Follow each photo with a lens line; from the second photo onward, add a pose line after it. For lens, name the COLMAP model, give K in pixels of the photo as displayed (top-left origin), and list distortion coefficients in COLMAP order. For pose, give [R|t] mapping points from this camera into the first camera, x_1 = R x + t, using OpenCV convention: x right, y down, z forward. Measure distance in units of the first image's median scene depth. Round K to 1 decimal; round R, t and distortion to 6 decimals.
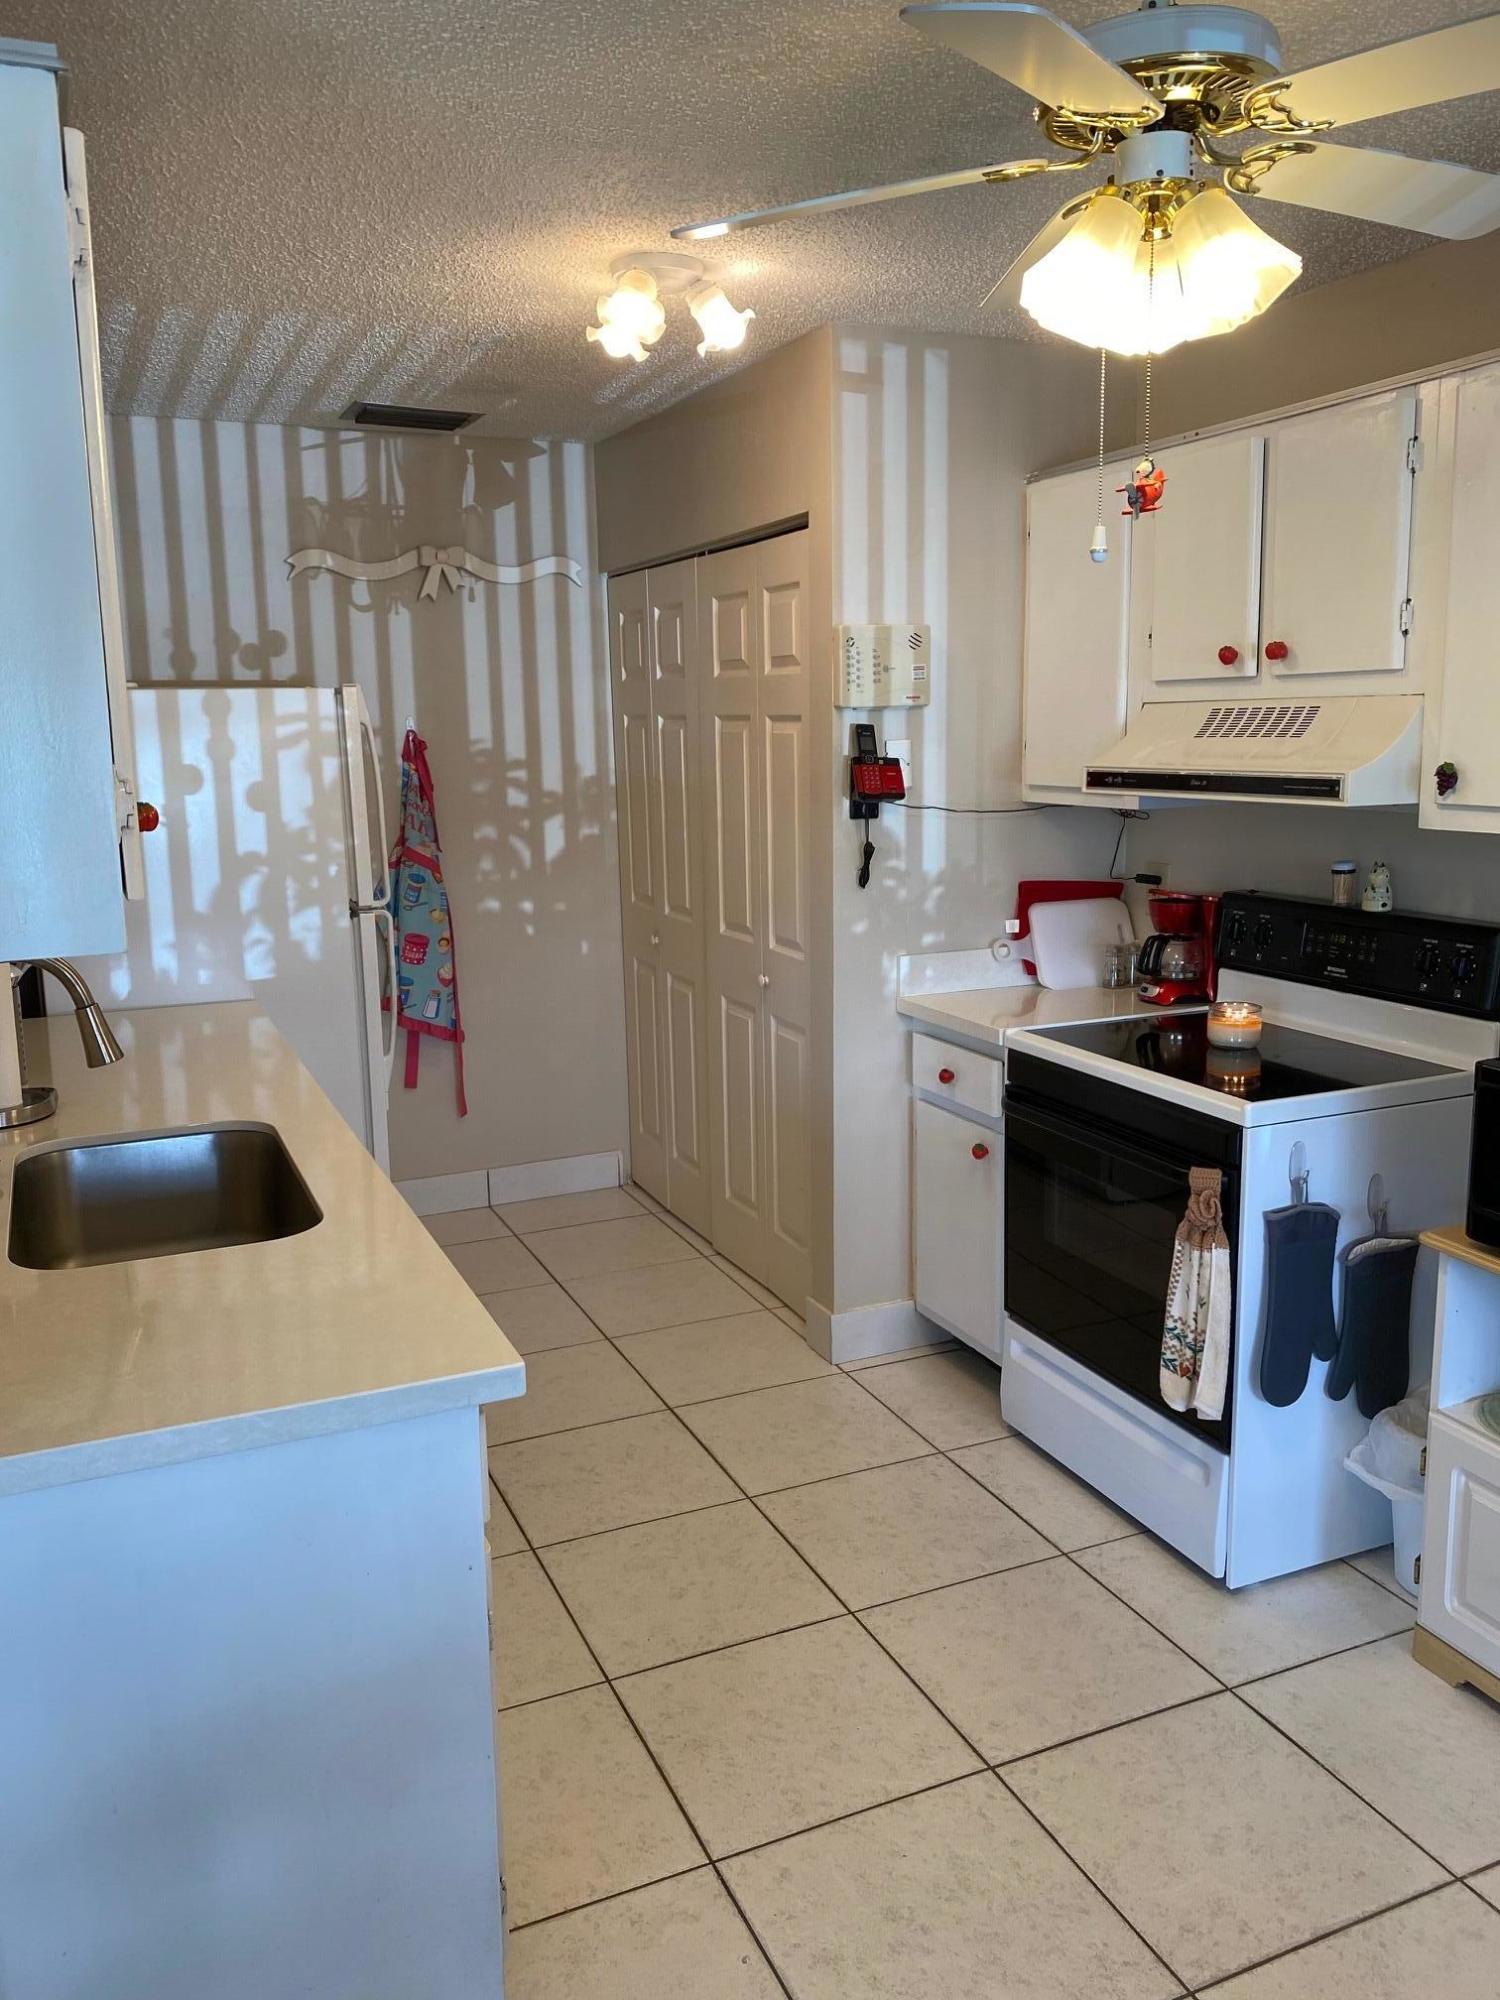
lens RADIAL K [[1529.6, 0, 754.7], [0, 1529.6, 984.4], [0, 0, 1]] dist [0.091133, -0.151924]
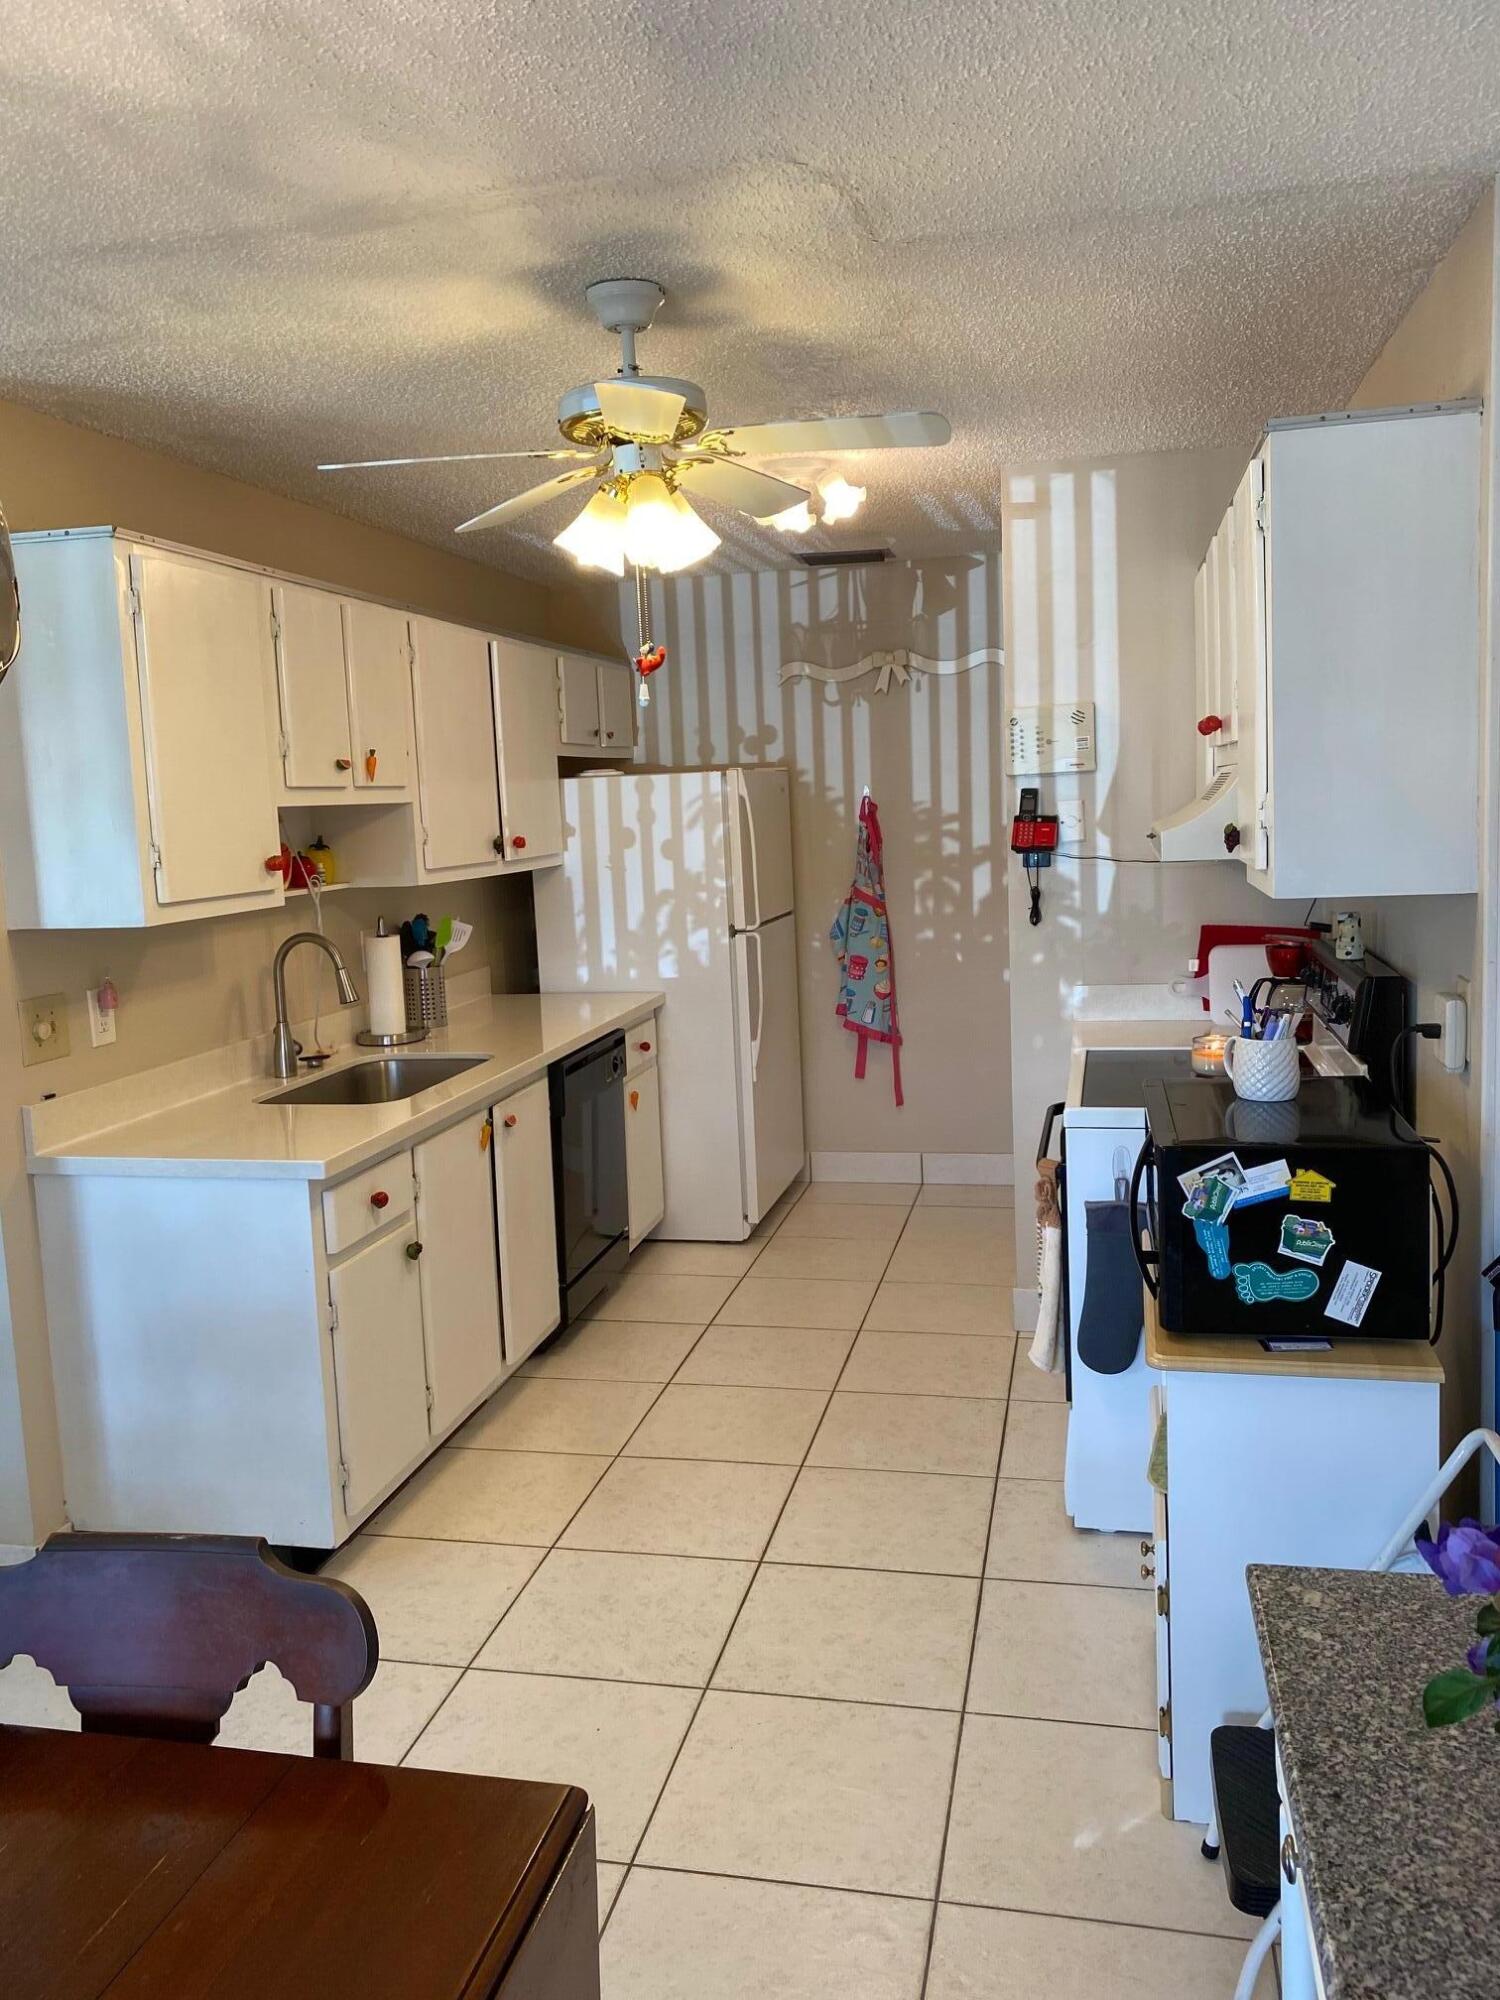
lens RADIAL K [[1529.6, 0, 754.7], [0, 1529.6, 984.4], [0, 0, 1]] dist [0.091133, -0.151924]
pose [[0.799912, 0.053728, -0.597707, 0.593489], [-0.070416, 0.997507, -0.004571, 0.003063], [0.595972, 0.045744, 0.801701, -0.077016]]
